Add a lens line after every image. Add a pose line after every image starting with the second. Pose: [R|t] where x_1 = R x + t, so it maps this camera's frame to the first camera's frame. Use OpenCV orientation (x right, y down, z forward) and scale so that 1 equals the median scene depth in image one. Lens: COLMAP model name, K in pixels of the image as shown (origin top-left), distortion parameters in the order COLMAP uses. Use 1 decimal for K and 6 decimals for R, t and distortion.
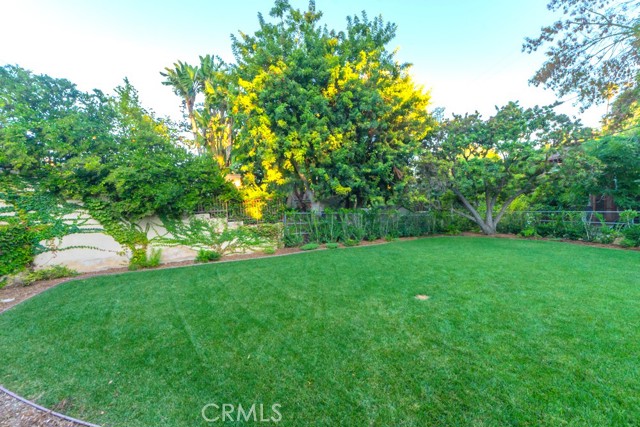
lens RADIAL K [[241.2, 0, 322.0], [0, 241.2, 212.6], [0, 0, 1]] dist [-0.002403, -0.000059]
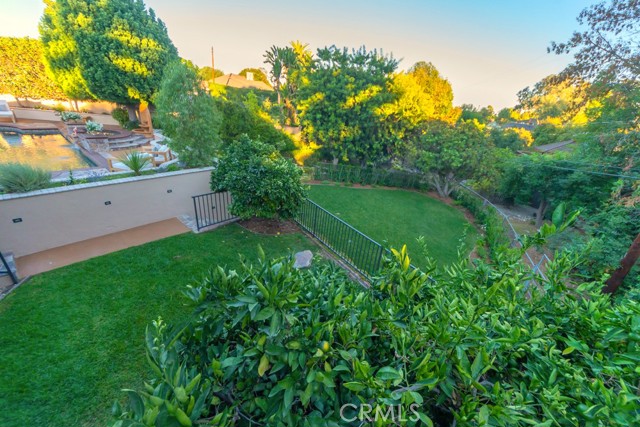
lens RADIAL K [[241.2, 0, 322.9], [0, 241.2, 209.5], [0, 0, 1]] dist [-0.002403, -0.000059]
pose [[0.945485, 0.249837, -0.208901, 0.330179], [-0.159188, 0.914153, 0.372804, -0.324221], [0.284108, -0.319226, 0.904089, -0.732914]]
